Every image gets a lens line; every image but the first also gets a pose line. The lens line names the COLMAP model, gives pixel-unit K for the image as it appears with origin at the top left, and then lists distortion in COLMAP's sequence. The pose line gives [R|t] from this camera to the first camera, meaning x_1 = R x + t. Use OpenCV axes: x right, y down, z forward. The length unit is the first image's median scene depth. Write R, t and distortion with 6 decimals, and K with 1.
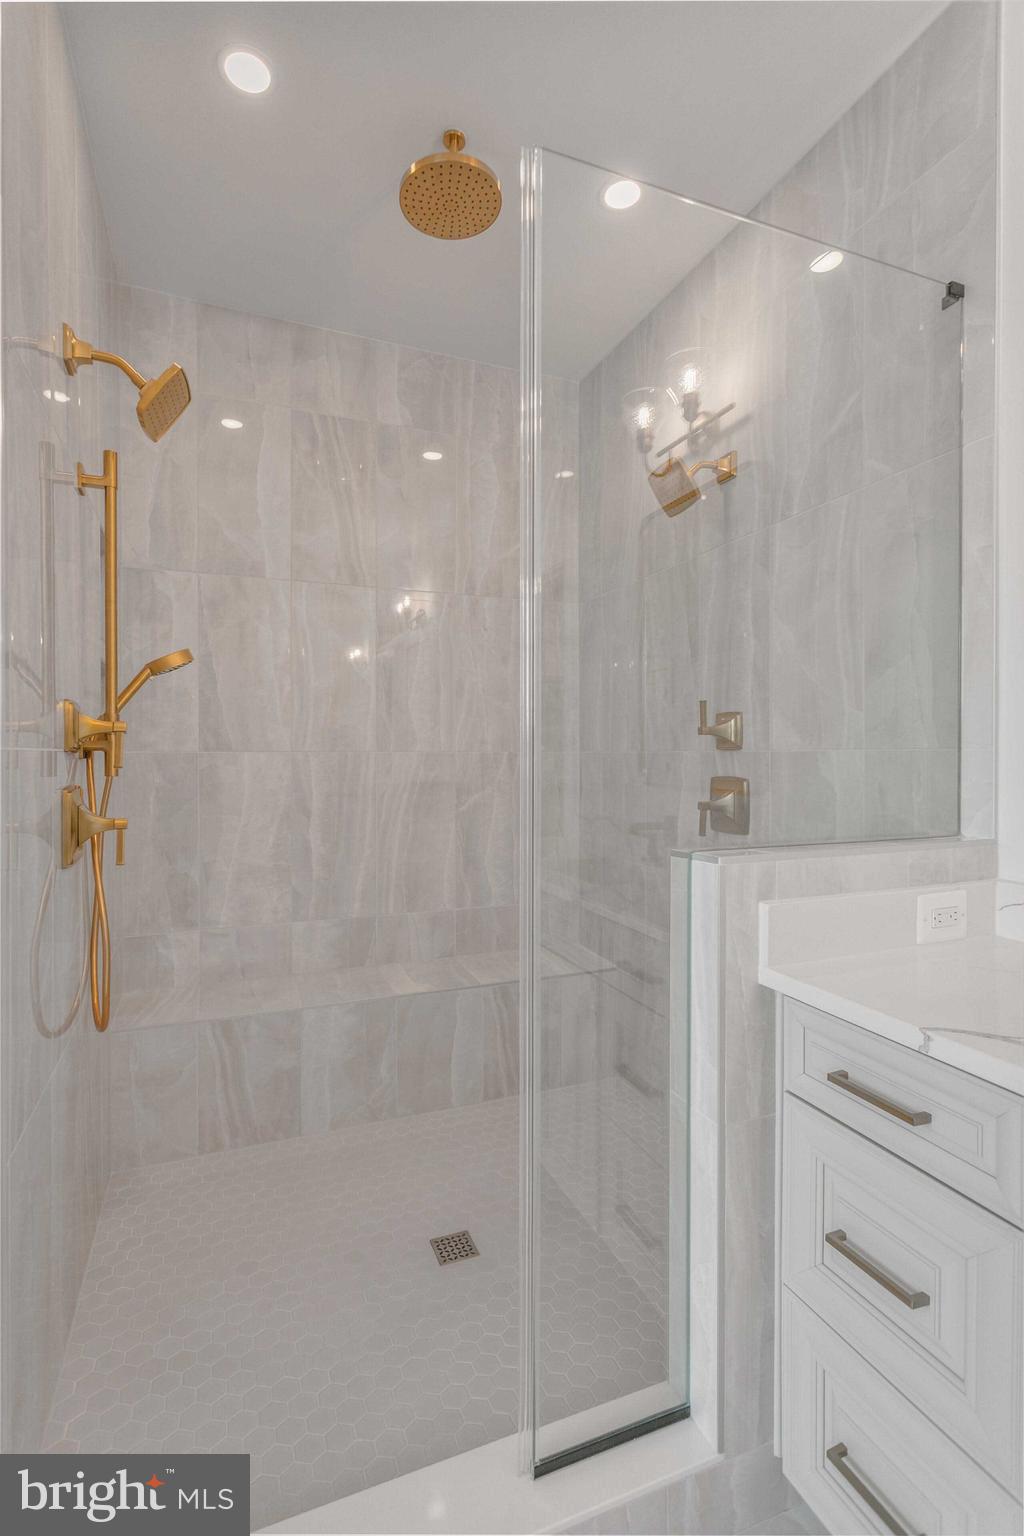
lens RADIAL K [[716.2, 0, 512.0], [0, 716.2, 768.0], [0, 0, 1]] dist [0.002528, 0.000347]
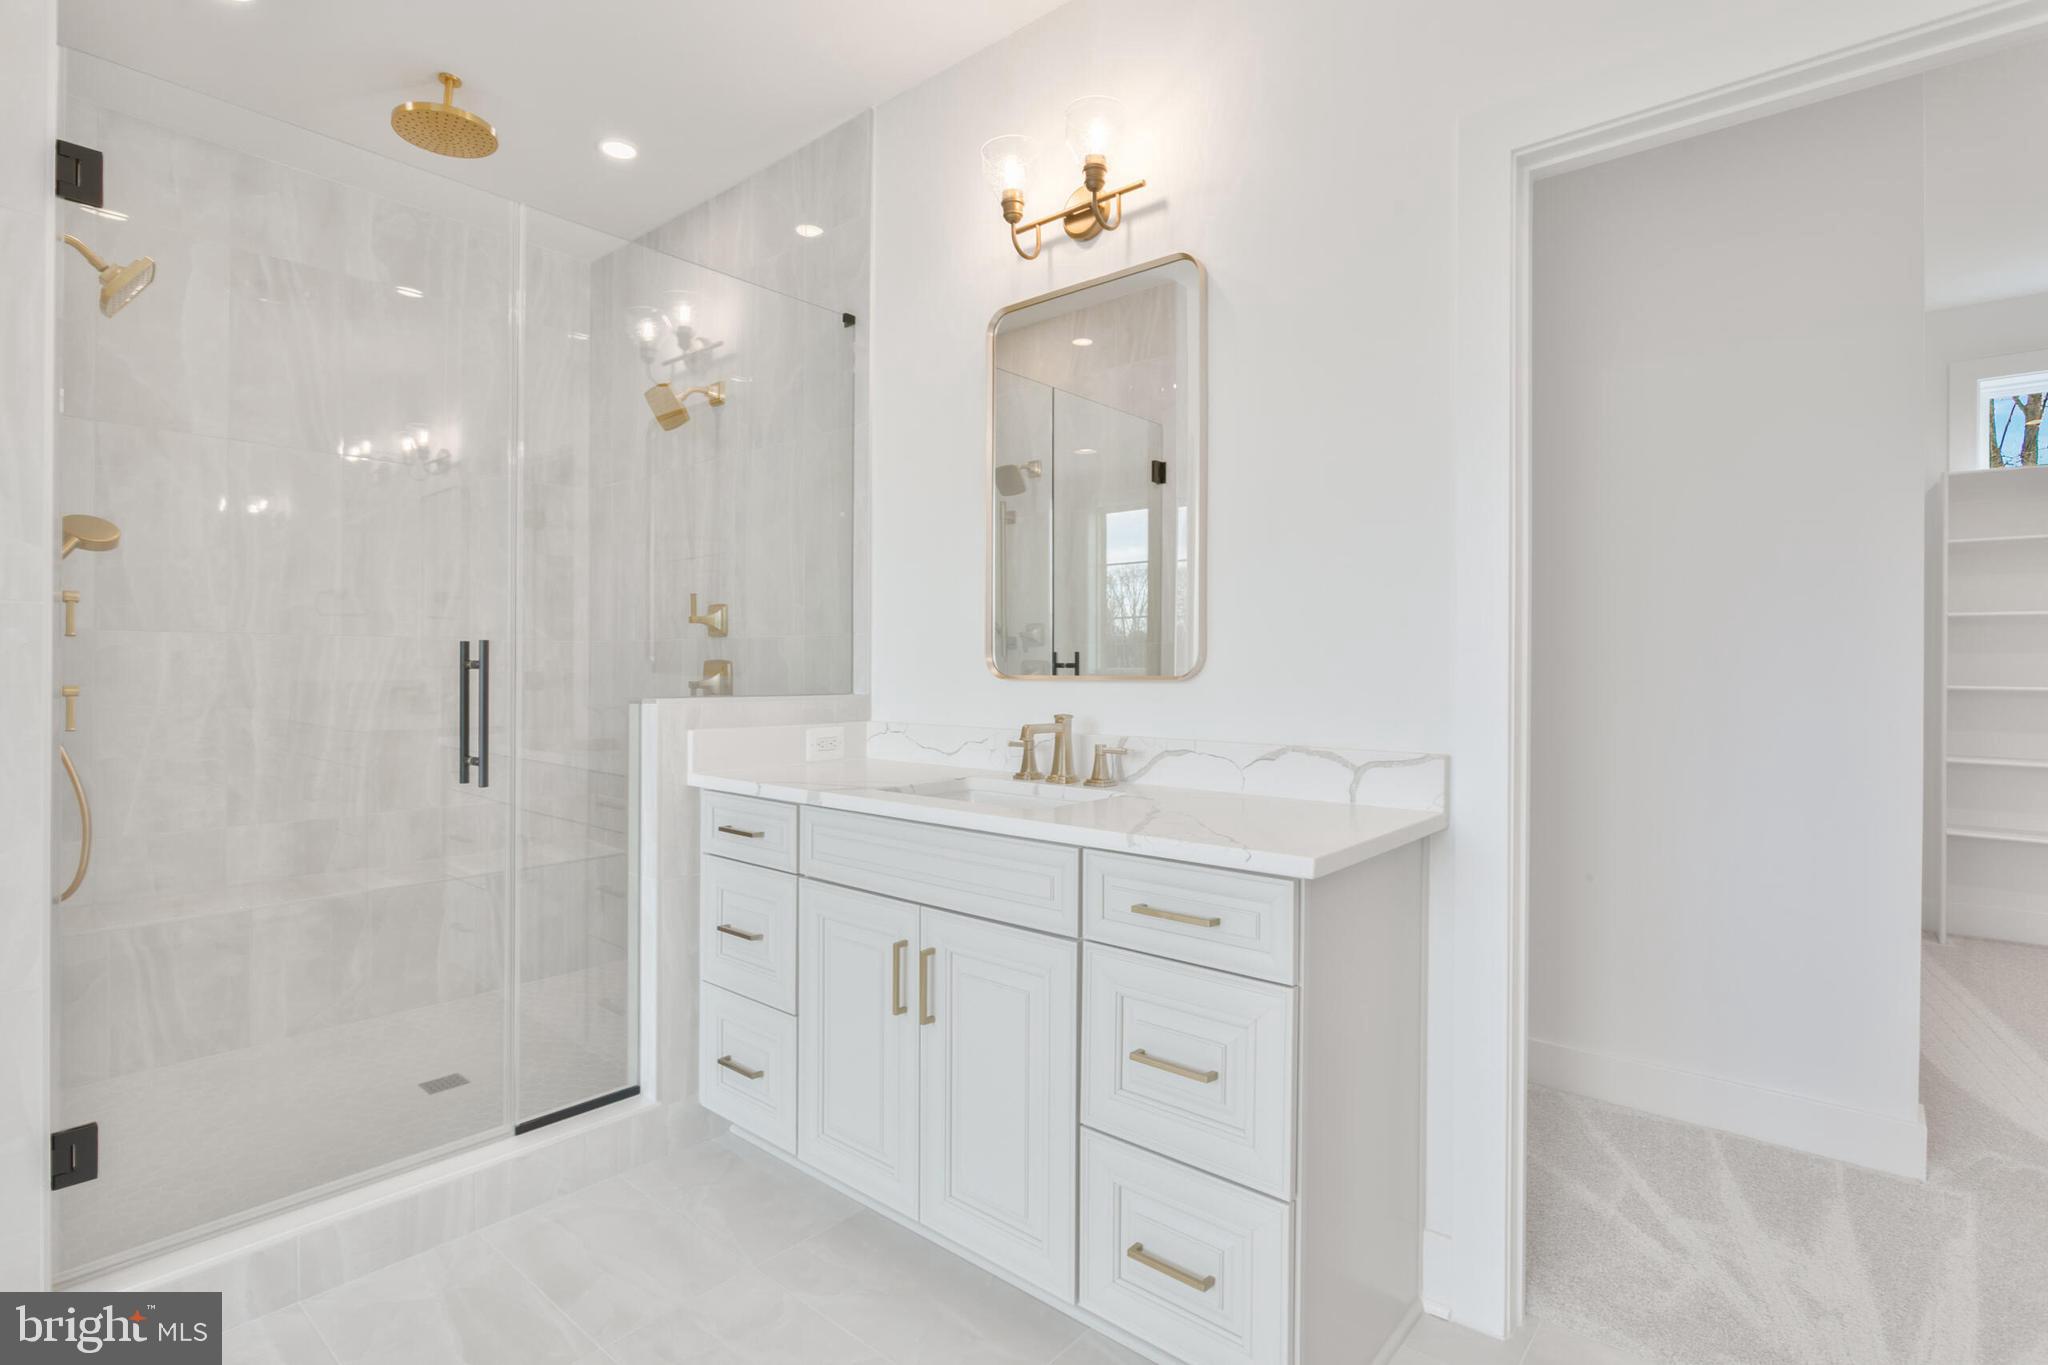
lens RADIAL K [[955.7, 0, 1024.0], [0, 955.7, 682.5], [0, 0, 1]] dist [-0.011058, 0.001339]
pose [[0.886905, 0.001969, 0.461947, 0.027697], [-0.001047, 0.999997, -0.002253, 0.052005], [-0.461950, 0.001514, 0.886905, -0.608103]]
